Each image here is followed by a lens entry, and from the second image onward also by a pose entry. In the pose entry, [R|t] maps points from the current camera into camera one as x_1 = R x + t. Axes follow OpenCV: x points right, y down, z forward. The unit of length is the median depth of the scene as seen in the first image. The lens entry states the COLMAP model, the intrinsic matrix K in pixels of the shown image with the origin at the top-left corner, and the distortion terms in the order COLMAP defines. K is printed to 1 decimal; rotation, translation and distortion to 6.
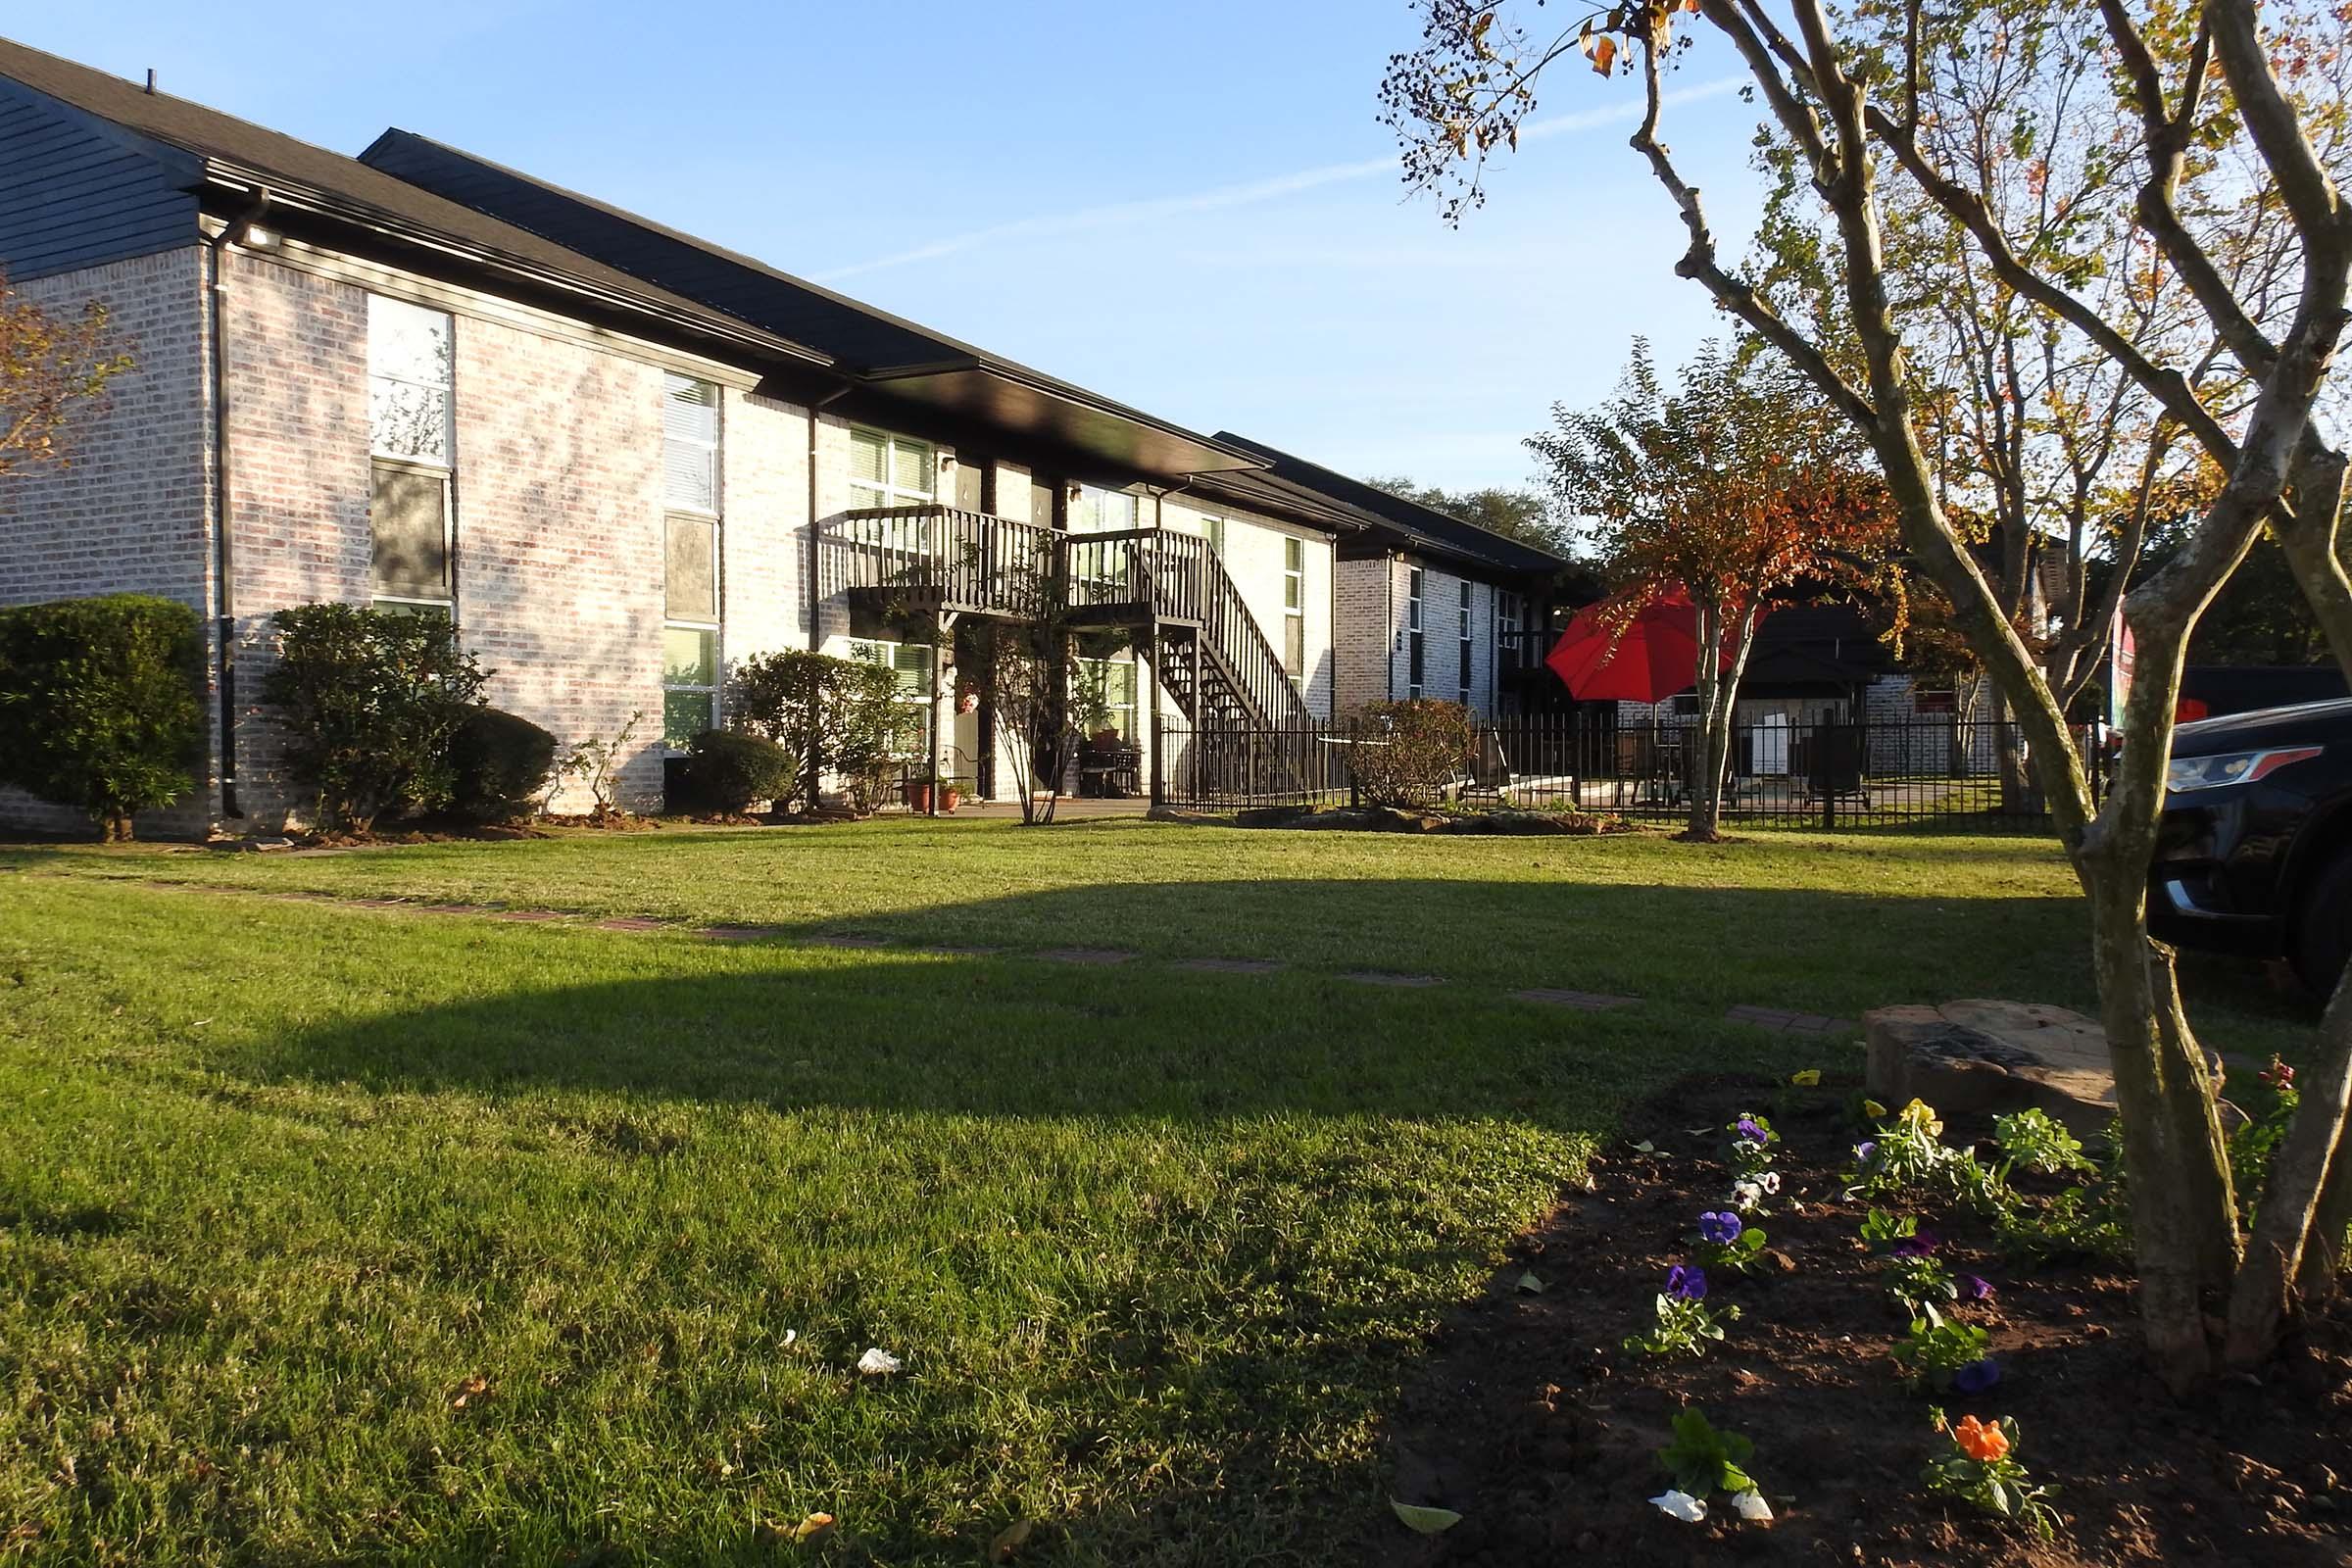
lens RADIAL K [[1661.2, 0, 1171.6], [0, 1661.2, 794.8], [0, 0, 1]] dist [-0.014887, -0.009594]
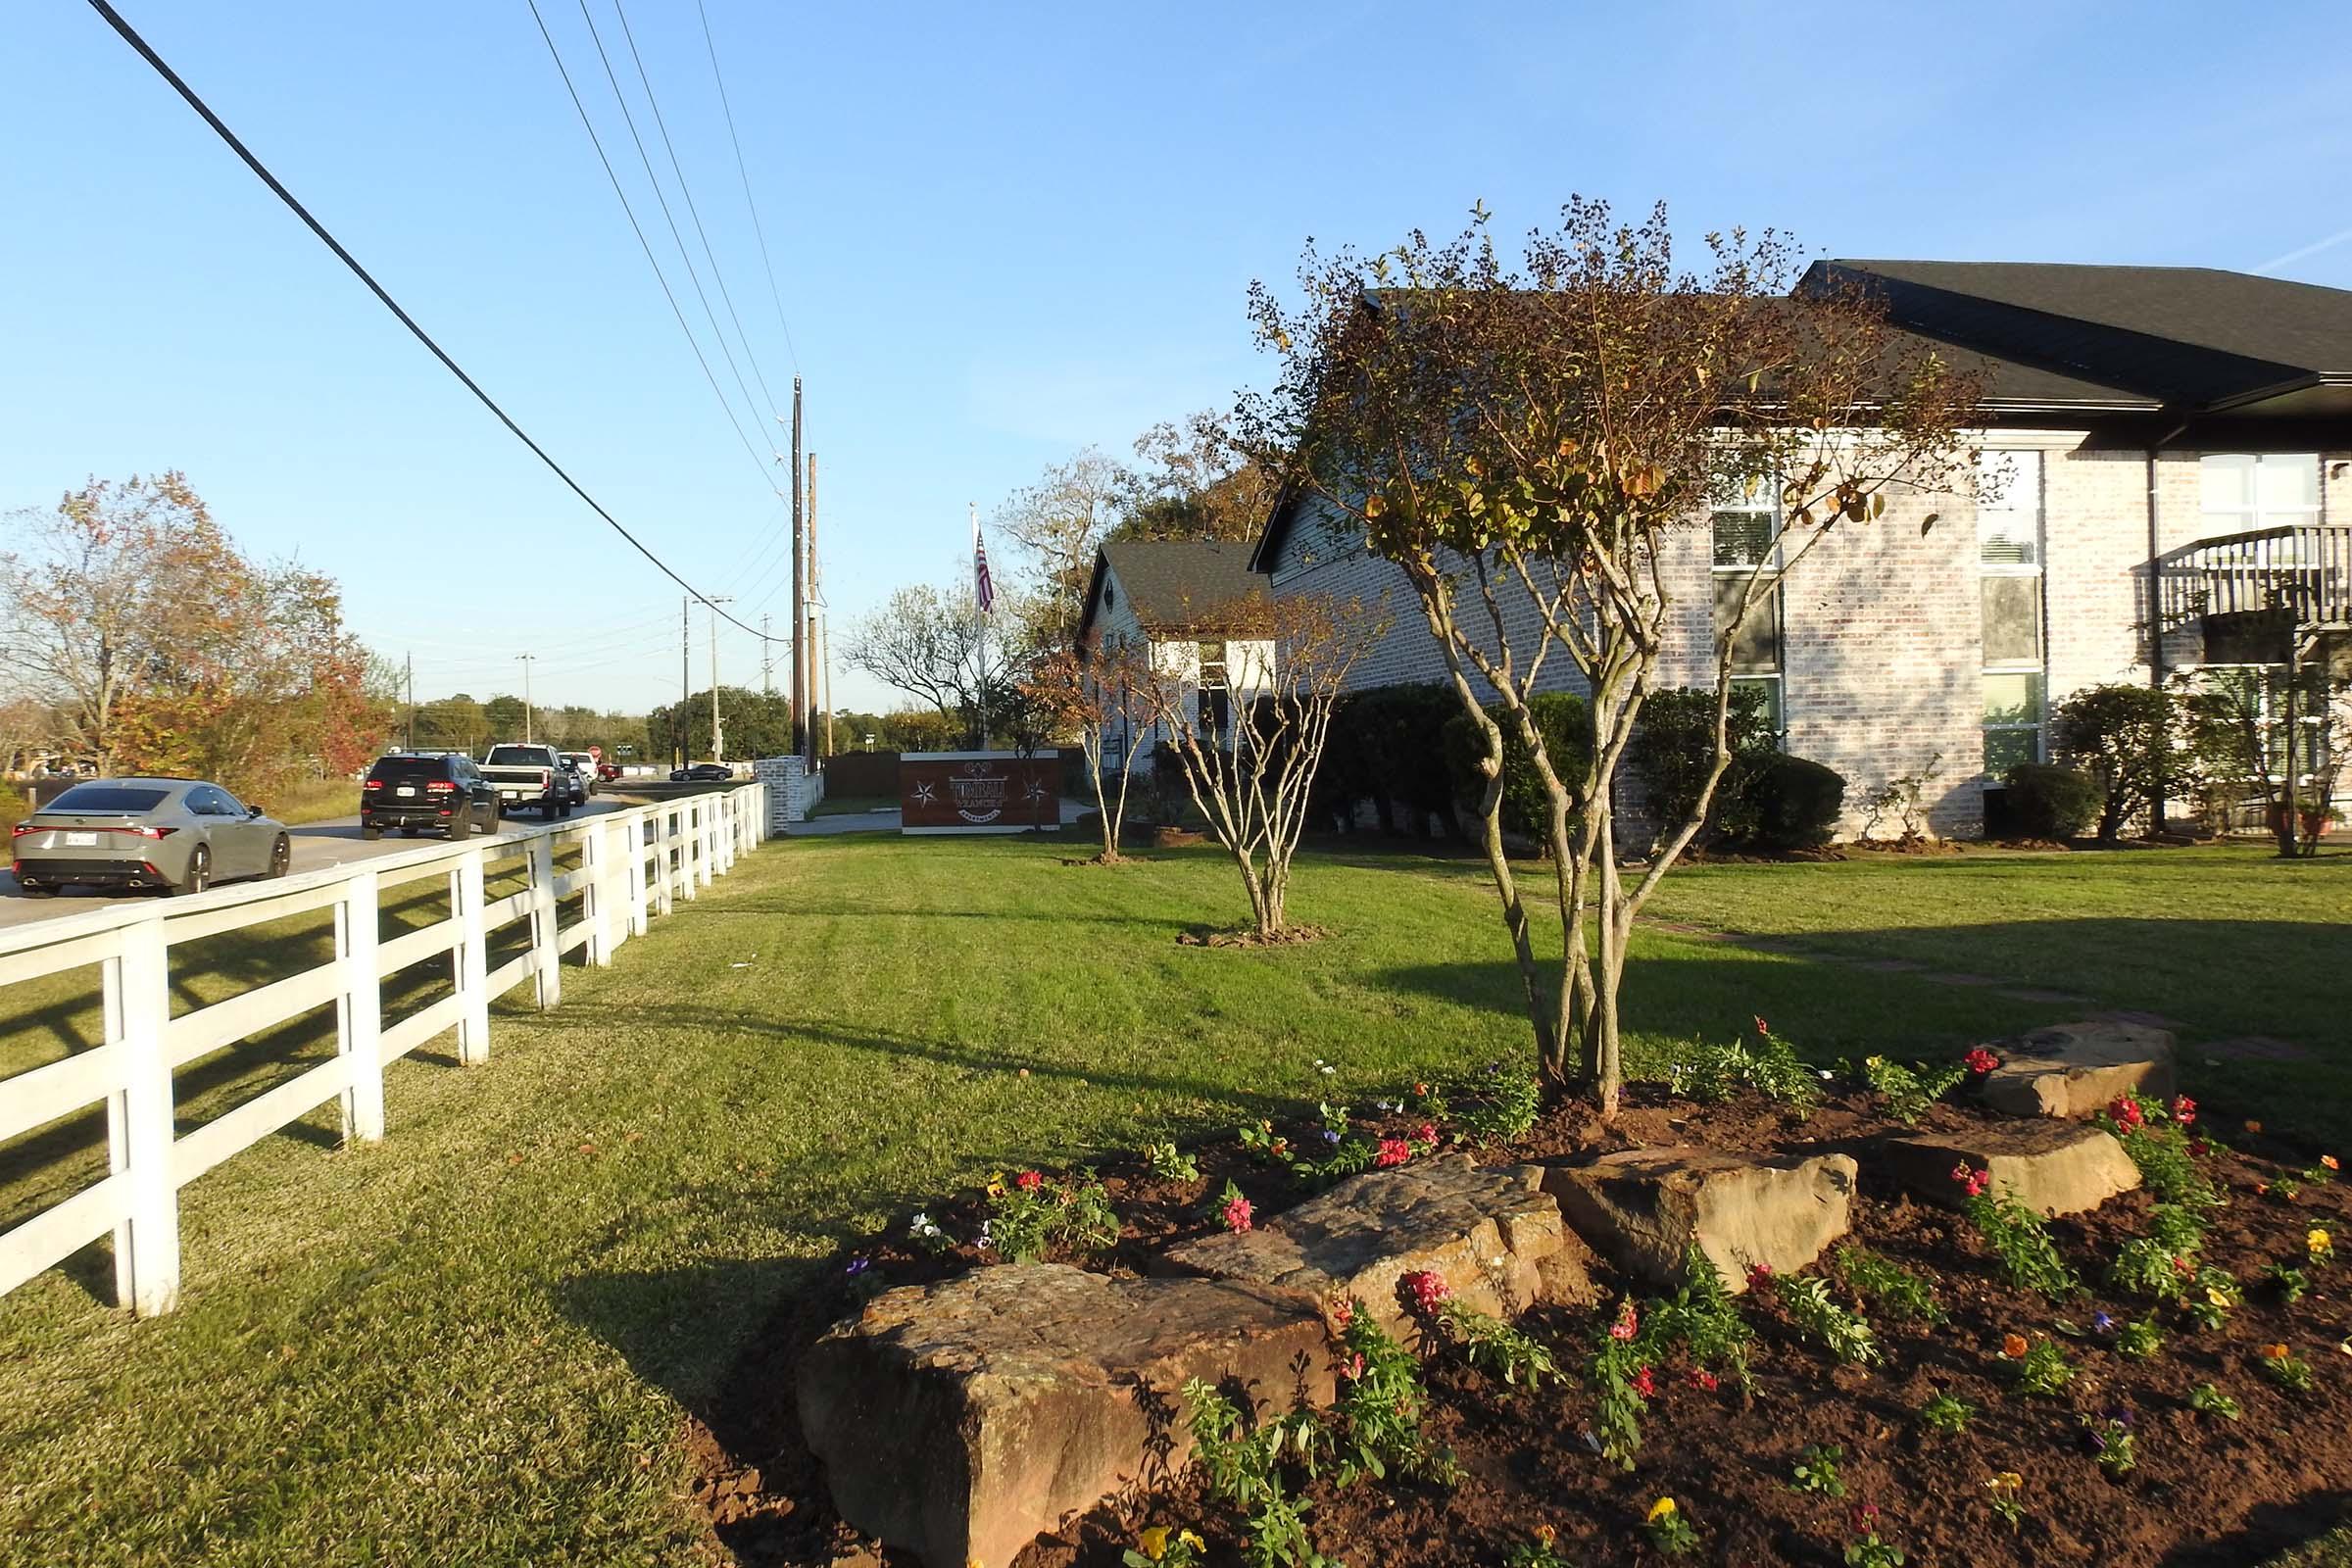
lens RADIAL K [[1661.2, 0, 1174.9], [0, 1661.2, 791.9], [0, 0, 1]] dist [-0.014887, -0.009594]
pose [[0.598429, -0.012450, -0.801079, 0.266216], [0.010889, 0.999913, -0.007406, -0.017966], [0.801102, -0.004291, 0.598512, -0.124695]]
